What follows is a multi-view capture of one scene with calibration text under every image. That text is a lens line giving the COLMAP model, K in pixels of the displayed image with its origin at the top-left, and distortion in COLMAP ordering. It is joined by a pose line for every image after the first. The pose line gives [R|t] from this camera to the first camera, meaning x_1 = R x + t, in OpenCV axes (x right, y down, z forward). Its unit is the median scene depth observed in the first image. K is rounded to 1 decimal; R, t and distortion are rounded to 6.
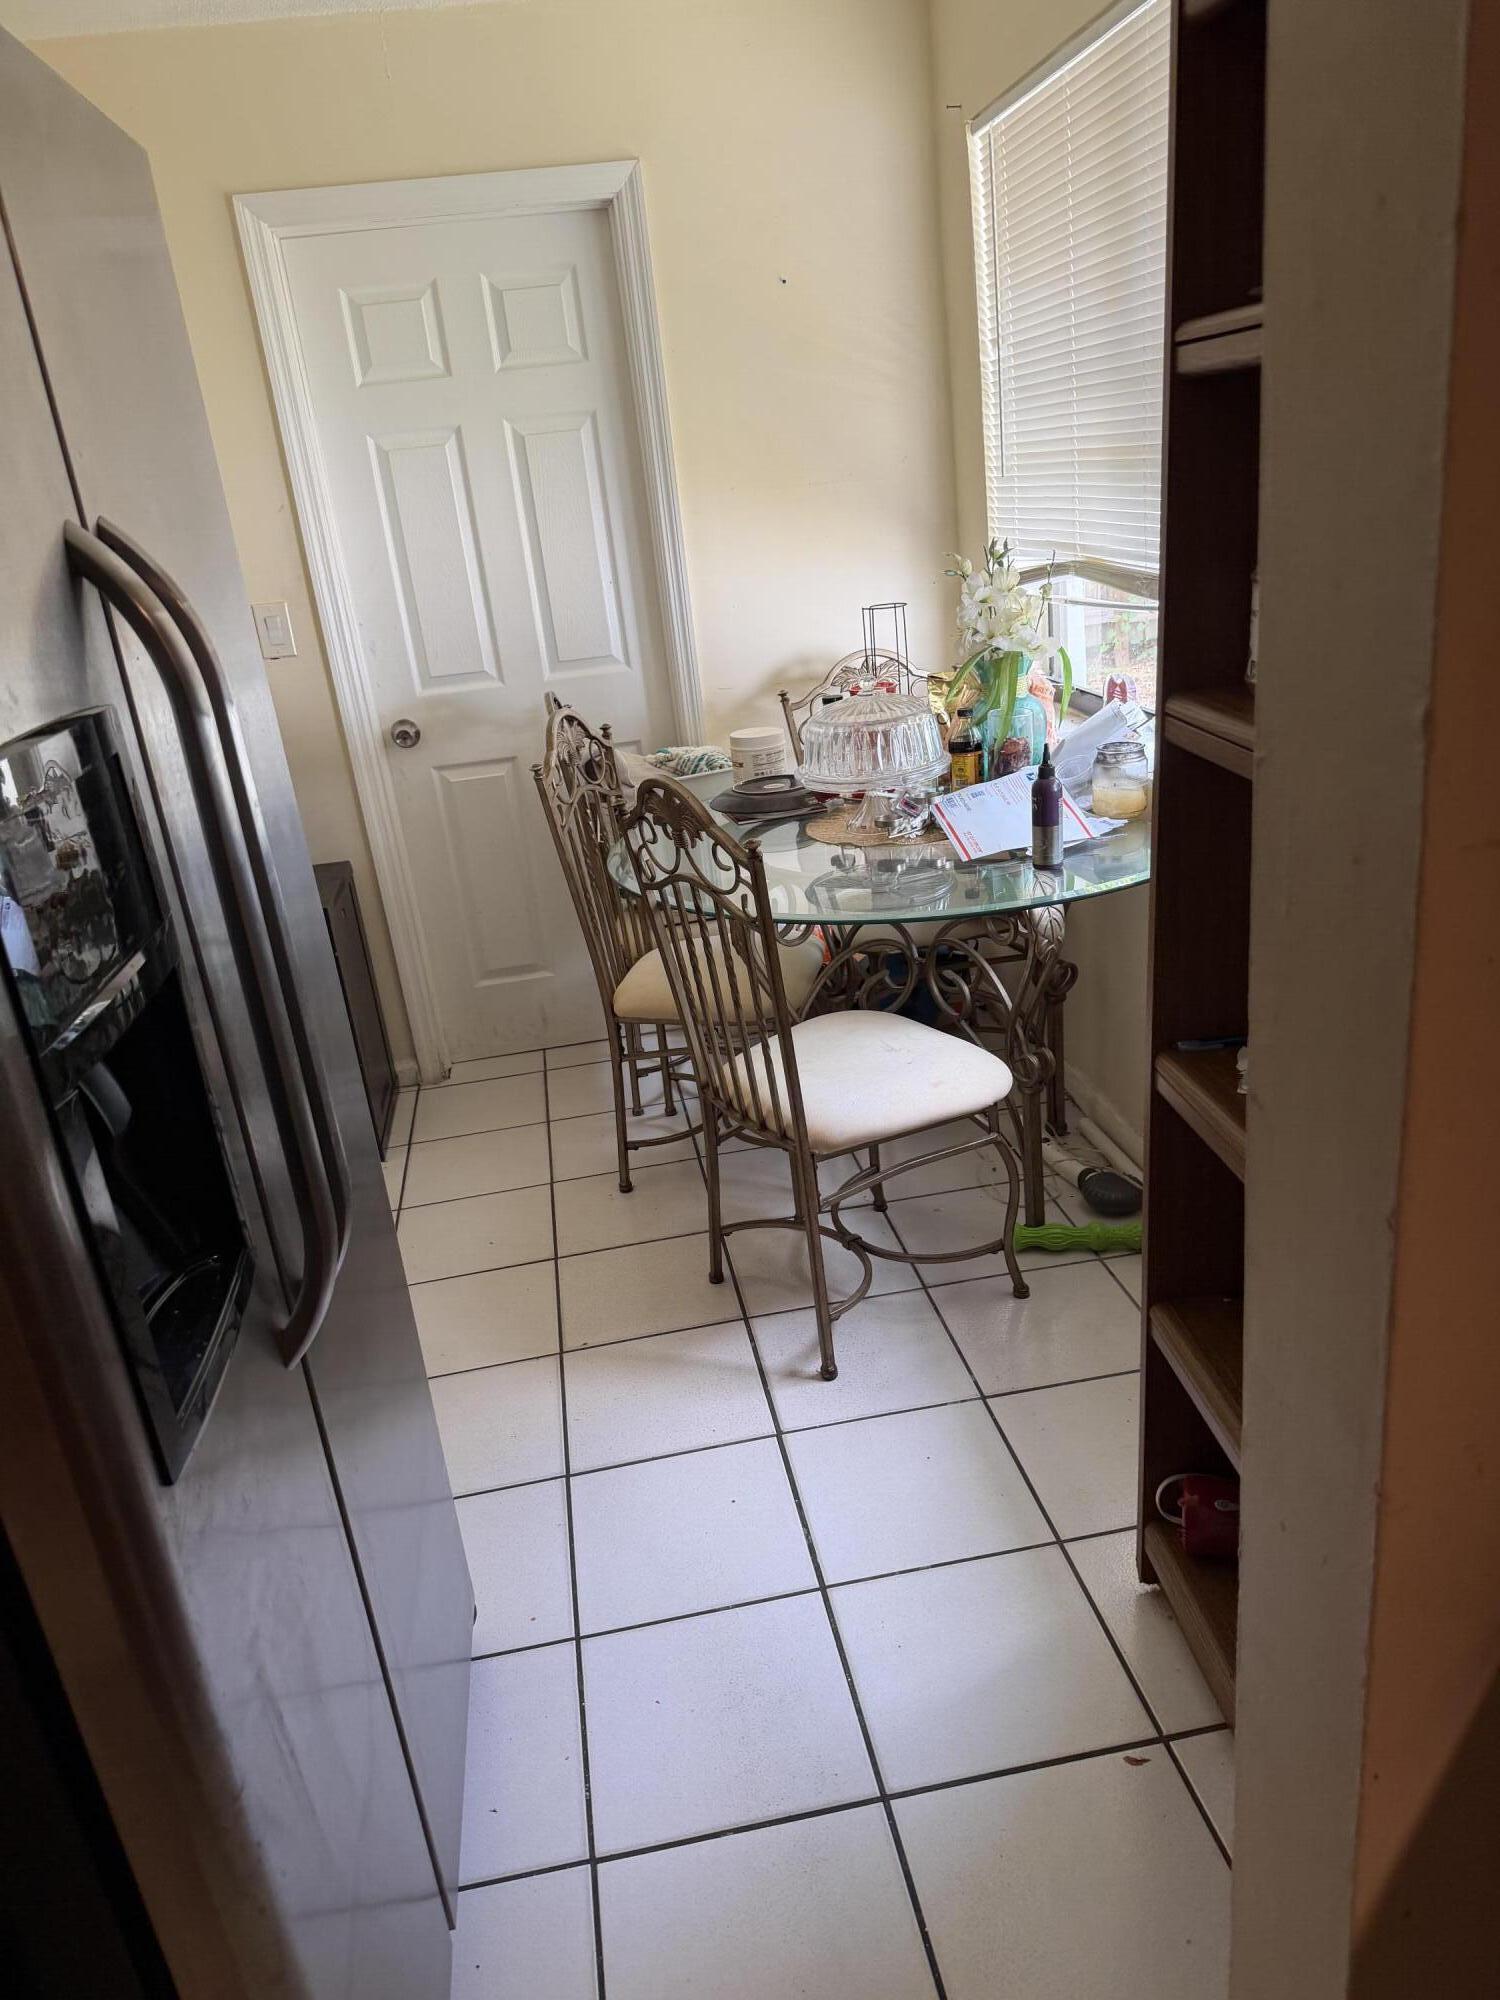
lens RADIAL K [[1413.5, 0, 753.2], [0, 1413.5, 996.5], [0, 0, 1]] dist [0.007463, 0.000241]
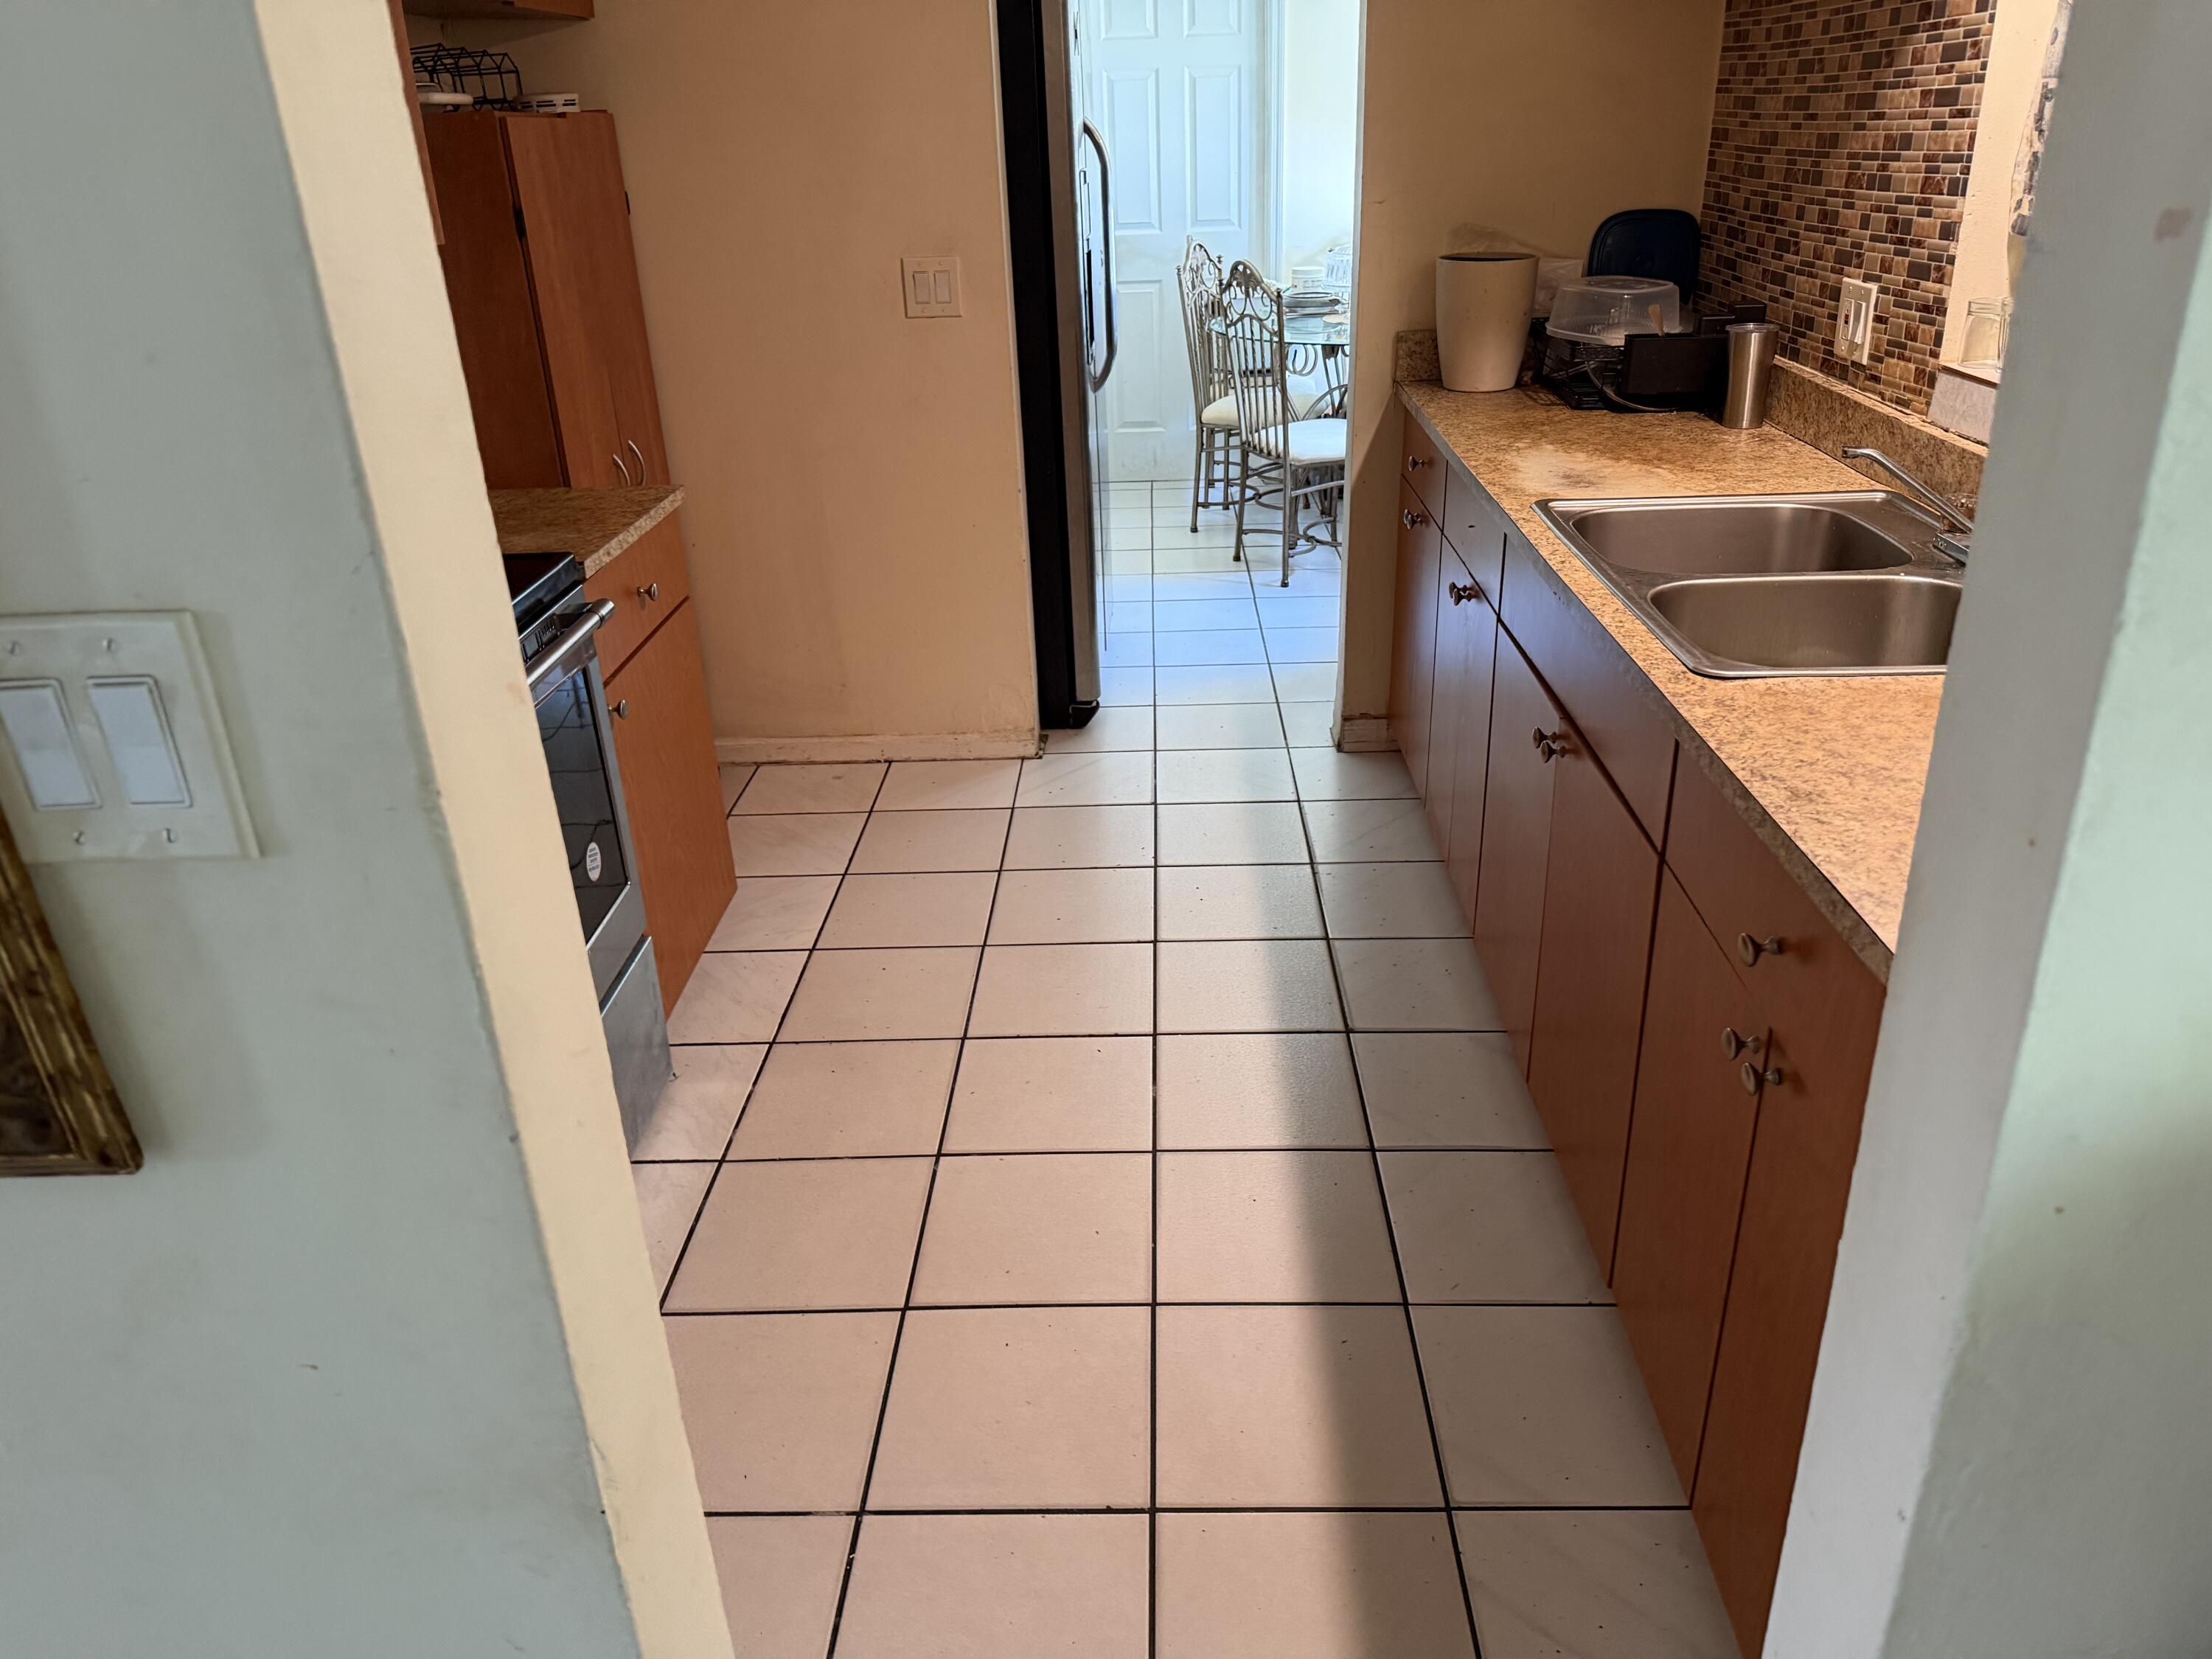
lens RADIAL K [[1563.3, 0, 1106.1], [0, 1563.3, 837.5], [0, 0, 1]] dist [0.007463, 0.000241]
pose [[0.979670, 0.144988, -0.138656, 0.141200], [-0.132698, 0.986674, 0.094162, 0.384124], [0.150461, -0.073848, 0.985854, -1.058479]]
